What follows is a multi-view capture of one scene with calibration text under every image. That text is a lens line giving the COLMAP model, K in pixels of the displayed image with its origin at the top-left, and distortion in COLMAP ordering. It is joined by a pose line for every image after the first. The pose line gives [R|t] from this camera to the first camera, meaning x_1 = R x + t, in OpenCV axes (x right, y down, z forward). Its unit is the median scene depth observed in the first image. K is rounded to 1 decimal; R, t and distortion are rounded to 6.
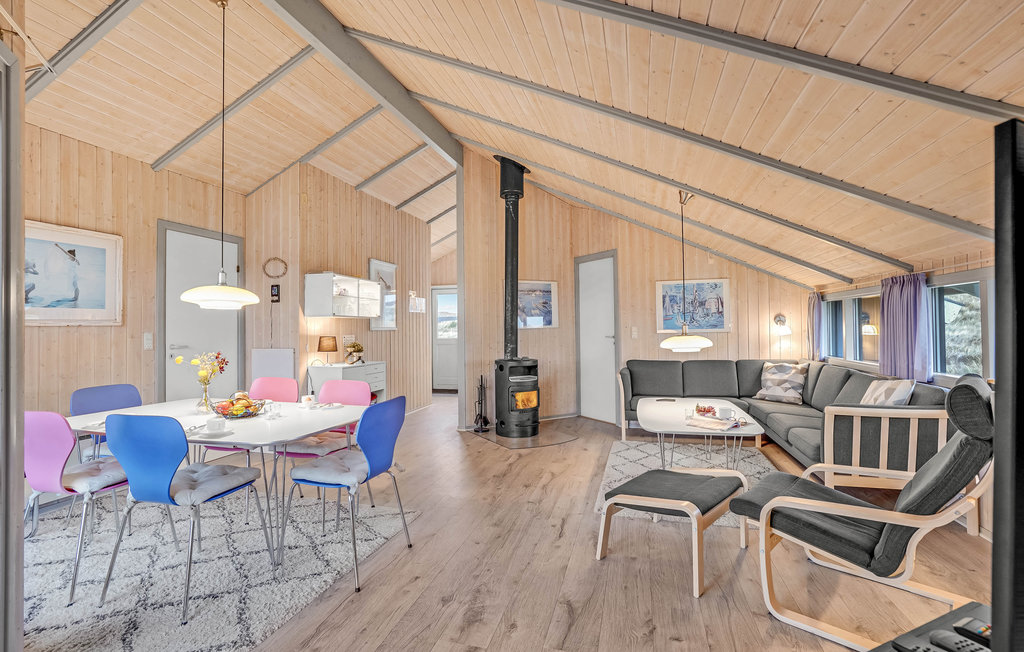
lens RADIAL K [[482.5, 0, 512.7], [0, 482.5, 334.0], [0, 0, 1]] dist [-0.050264, 0.025470]
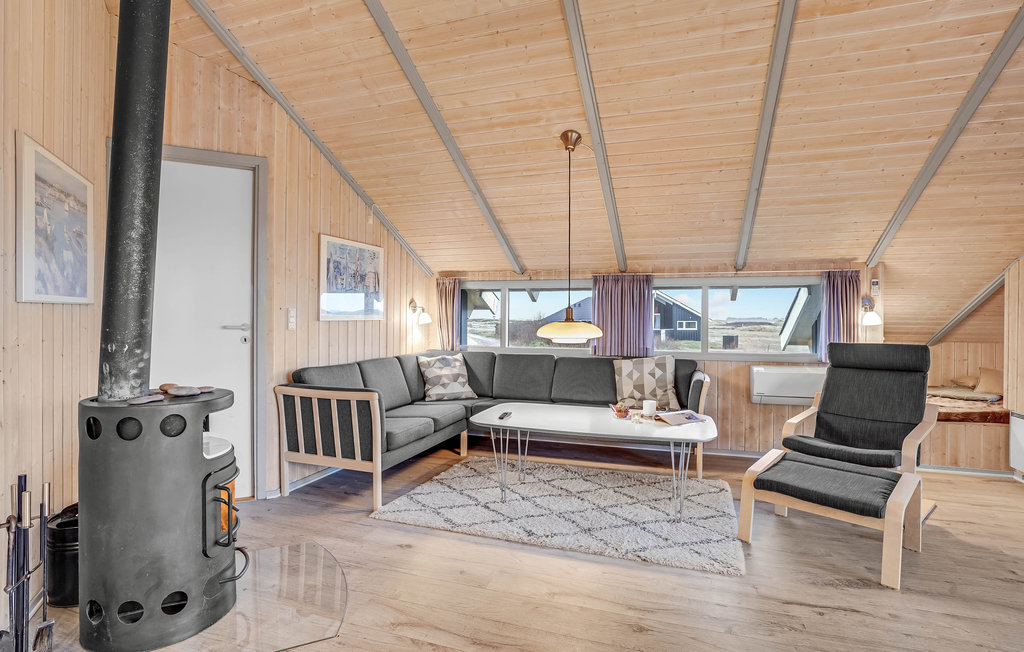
lens RADIAL K [[506.9, 0, 515.0], [0, 506.9, 321.0], [0, 0, 1]] dist [-0.036431, 0.000594]
pose [[0.044007, 0.005312, 0.999017, -0.309818], [-0.002739, 0.999983, -0.005196, 0.001955], [-0.999027, -0.002507, 0.044021, 0.700637]]
